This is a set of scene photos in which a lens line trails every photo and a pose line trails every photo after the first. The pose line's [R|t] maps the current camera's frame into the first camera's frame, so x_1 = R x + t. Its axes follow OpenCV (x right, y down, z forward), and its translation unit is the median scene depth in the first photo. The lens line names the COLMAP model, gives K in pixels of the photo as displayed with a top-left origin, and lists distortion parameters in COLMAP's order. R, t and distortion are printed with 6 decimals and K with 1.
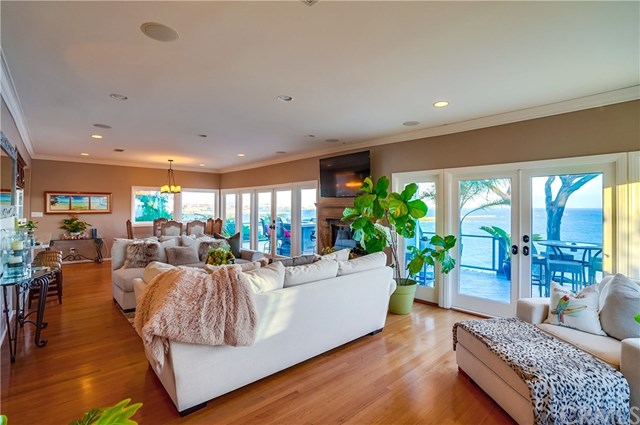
lens RADIAL K [[305.9, 0, 320.0], [0, 305.9, 212.5], [0, 0, 1]] dist [-0.013849, 0.000001]
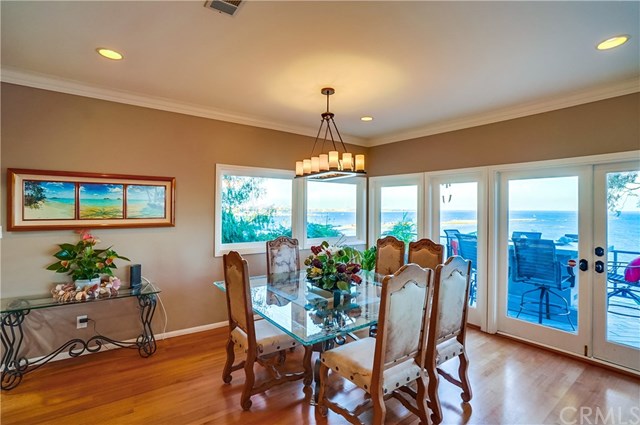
lens RADIAL K [[308.7, 0, 320.0], [0, 308.7, 212.5], [0, 0, 1]] dist [-0.002745, 0.000055]
pose [[0.995834, 0.006101, -0.090977, -0.467724], [-0.006849, 0.999945, -0.007910, -0.015414], [0.090924, 0.008500, 0.995822, 0.620665]]
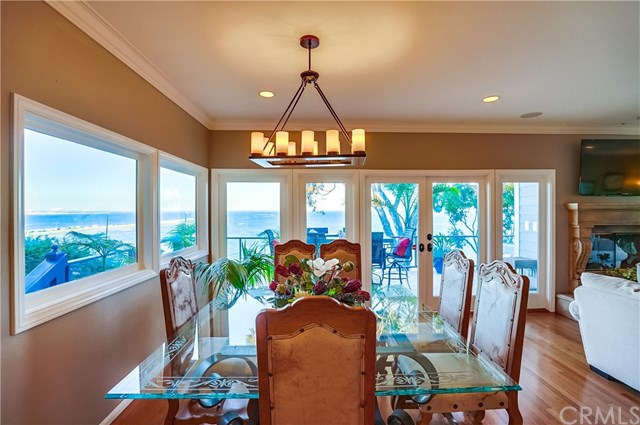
lens RADIAL K [[304.0, 0, 319.0], [0, 304.0, 221.3], [0, 0, 1]] dist [0.002156, 0.000150]
pose [[0.648377, -0.033291, 0.760591, -0.697360], [0.022029, 0.999446, 0.024967, -0.018431], [-0.761000, 0.000567, 0.648751, 0.829285]]
